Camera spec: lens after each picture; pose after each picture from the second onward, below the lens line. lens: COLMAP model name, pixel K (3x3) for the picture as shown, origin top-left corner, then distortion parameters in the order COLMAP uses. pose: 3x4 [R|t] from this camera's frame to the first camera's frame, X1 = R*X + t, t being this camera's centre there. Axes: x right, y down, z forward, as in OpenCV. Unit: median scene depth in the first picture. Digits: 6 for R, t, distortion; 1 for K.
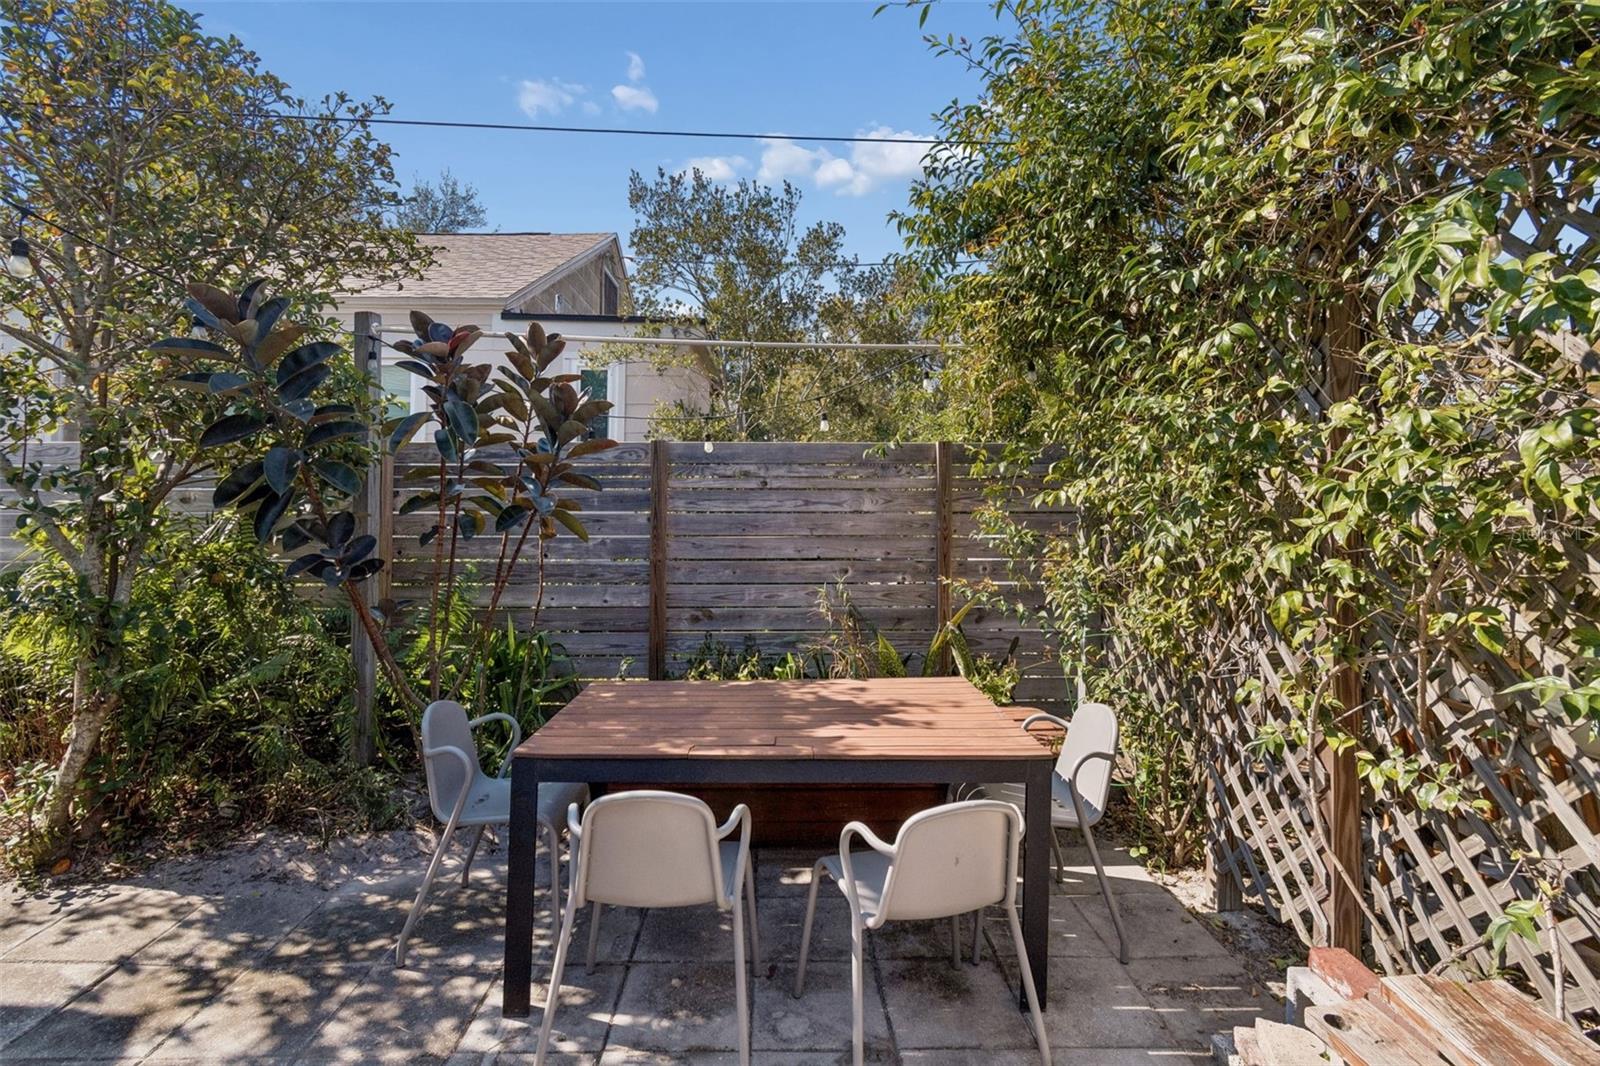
lens RADIAL K [[713.8, 0, 797.4], [0, 713.8, 528.2], [0, 0, 1]] dist [0.002134, -0.002036]
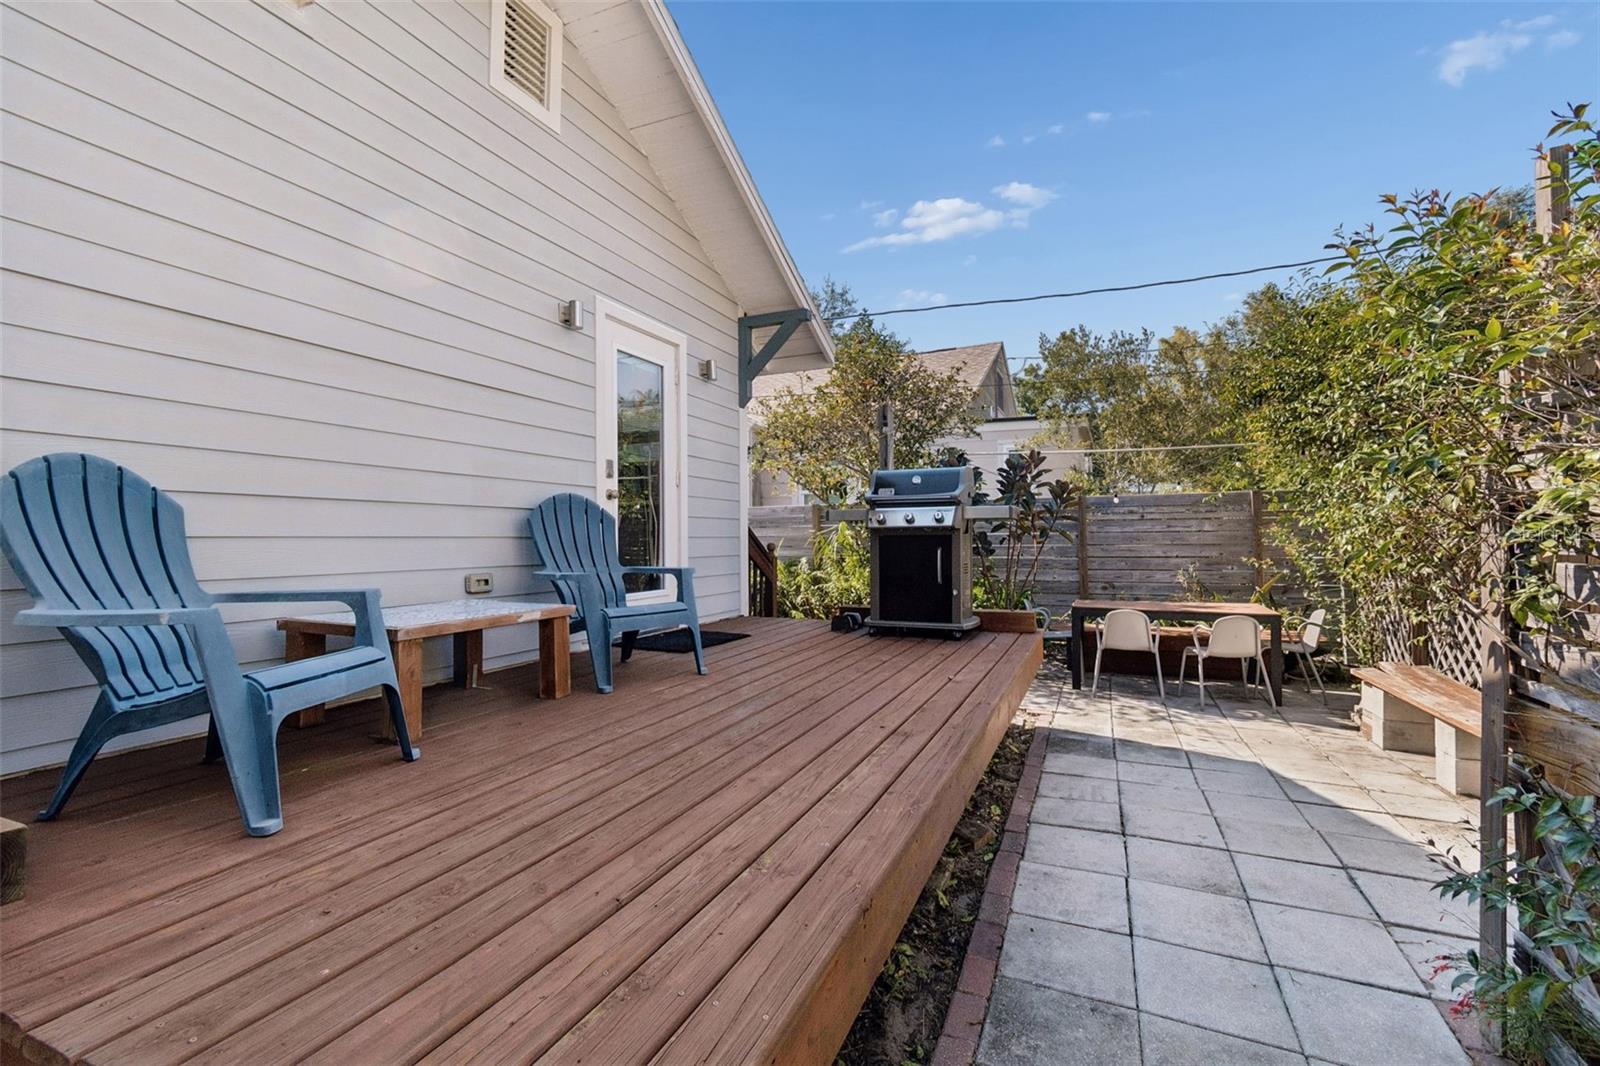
lens RADIAL K [[713.8, 0, 784.4], [0, 713.8, 522.1], [0, 0, 1]] dist [0.002134, -0.002036]
pose [[0.898110, -0.026465, -0.438974, -0.068058], [0.004459, 0.998684, -0.051087, 0.043593], [0.439749, 0.043924, 0.897046, -1.100483]]
